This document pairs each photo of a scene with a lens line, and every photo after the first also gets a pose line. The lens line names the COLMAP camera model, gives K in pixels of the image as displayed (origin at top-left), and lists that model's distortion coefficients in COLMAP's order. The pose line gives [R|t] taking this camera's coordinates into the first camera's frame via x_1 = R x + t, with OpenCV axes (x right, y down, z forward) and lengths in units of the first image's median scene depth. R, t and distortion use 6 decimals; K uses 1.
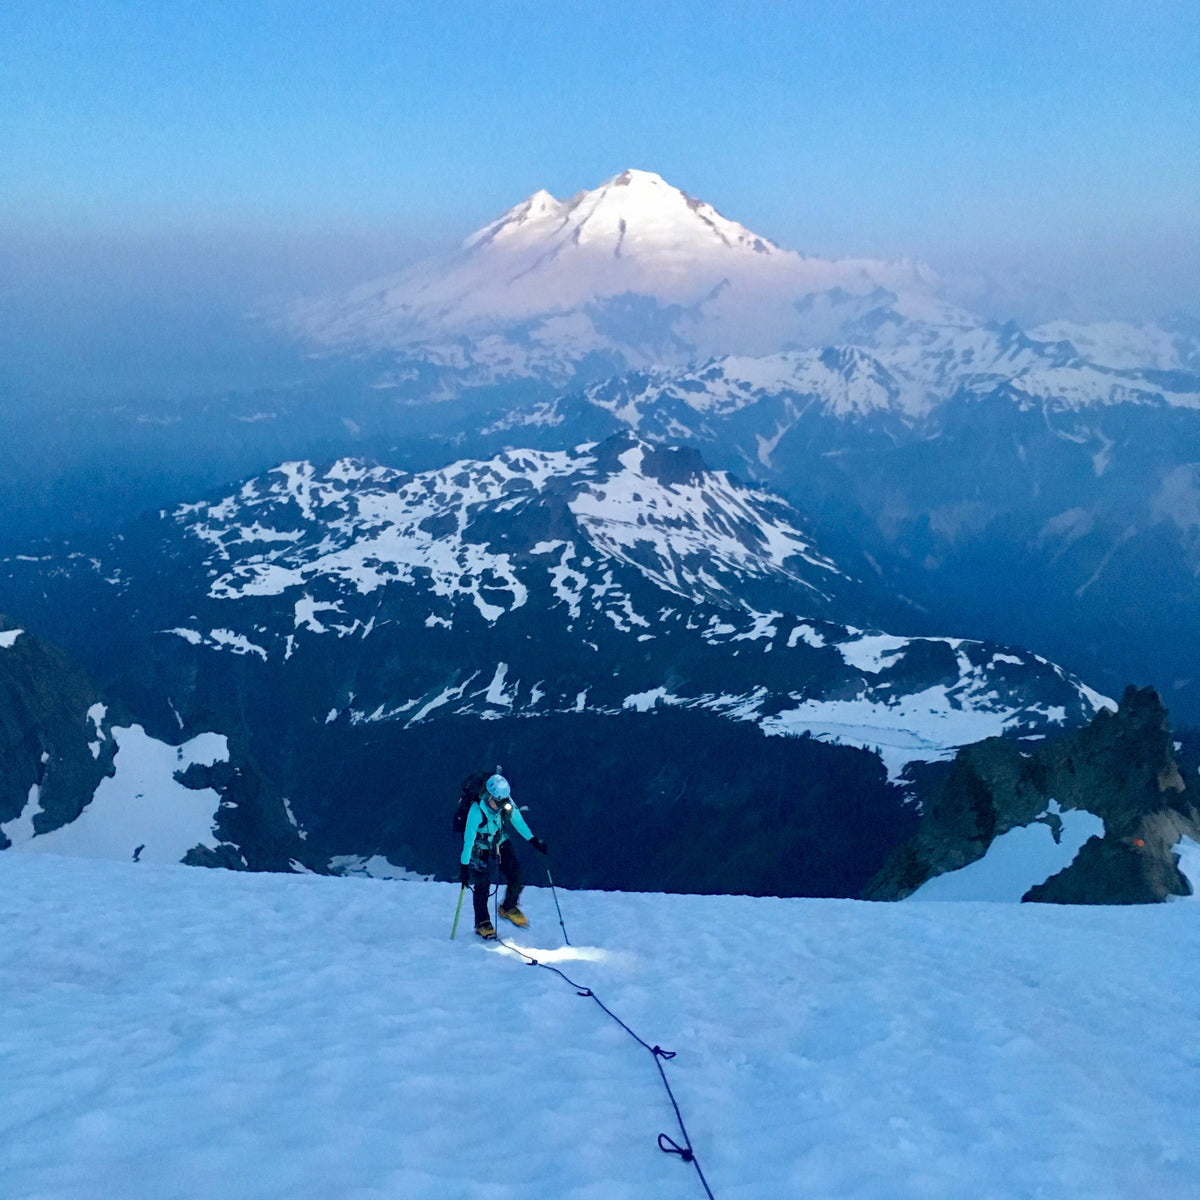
lens RADIAL K [[883.4, 0, 543.1], [0, 883.4, 599.9], [0, 0, 1]] dist [0.007717, 0.001339]
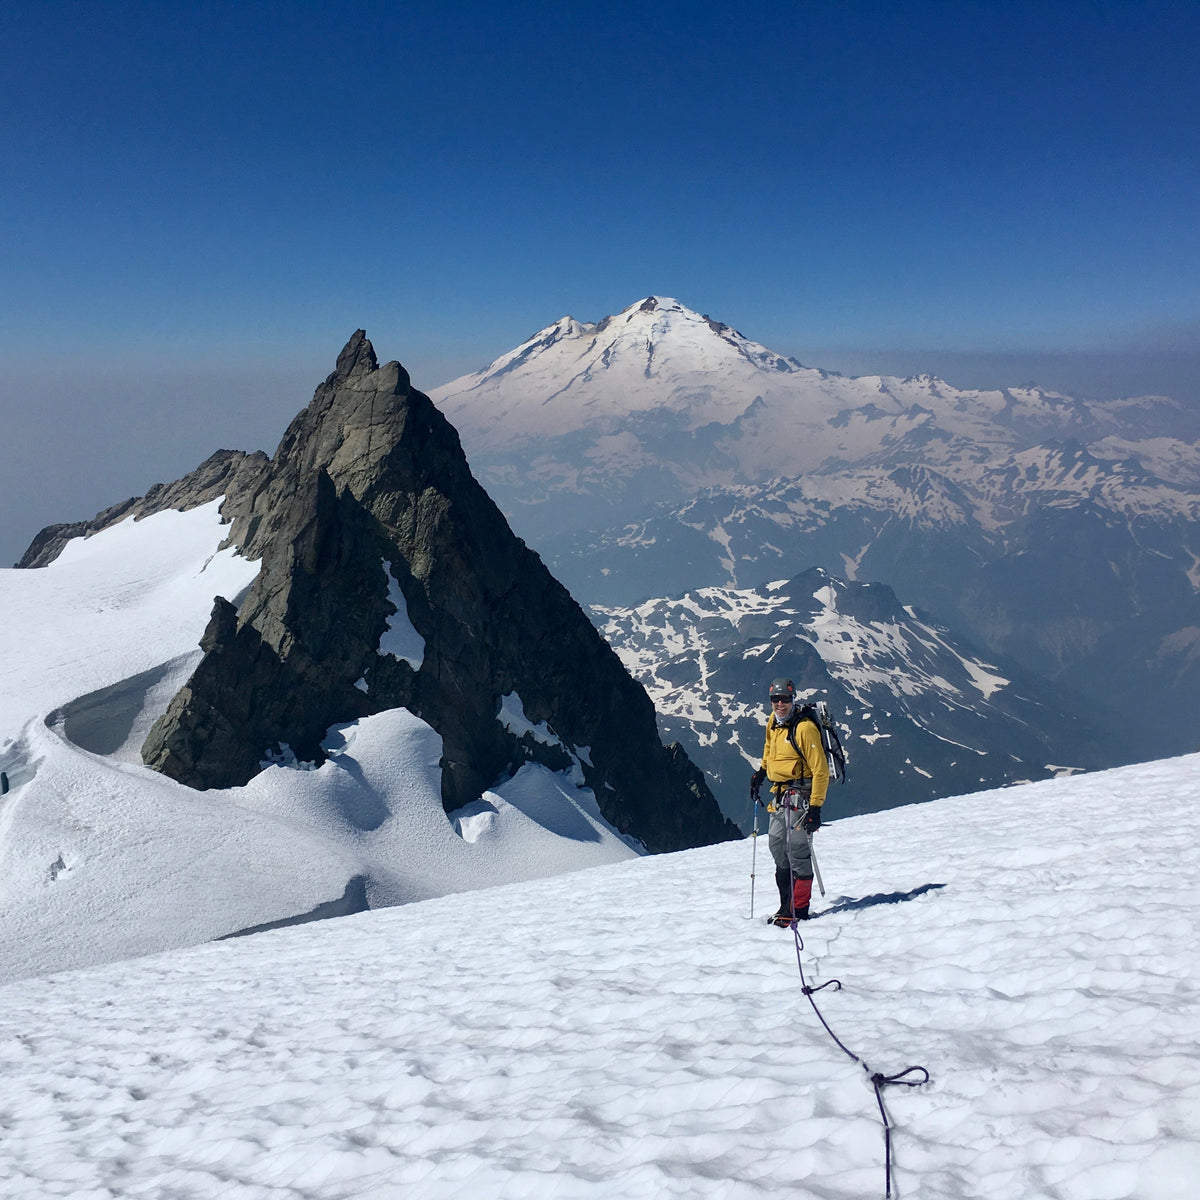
lens RADIAL K [[883.4, 0, 543.1], [0, 883.4, 599.9], [0, 0, 1]] dist [0.007717, 0.001339]
pose [[0.999871, -0.013332, 0.008991, -0.108308], [0.014278, 0.993263, -0.114998, -0.020721], [-0.007398, 0.115112, 0.993325, 0.000077]]
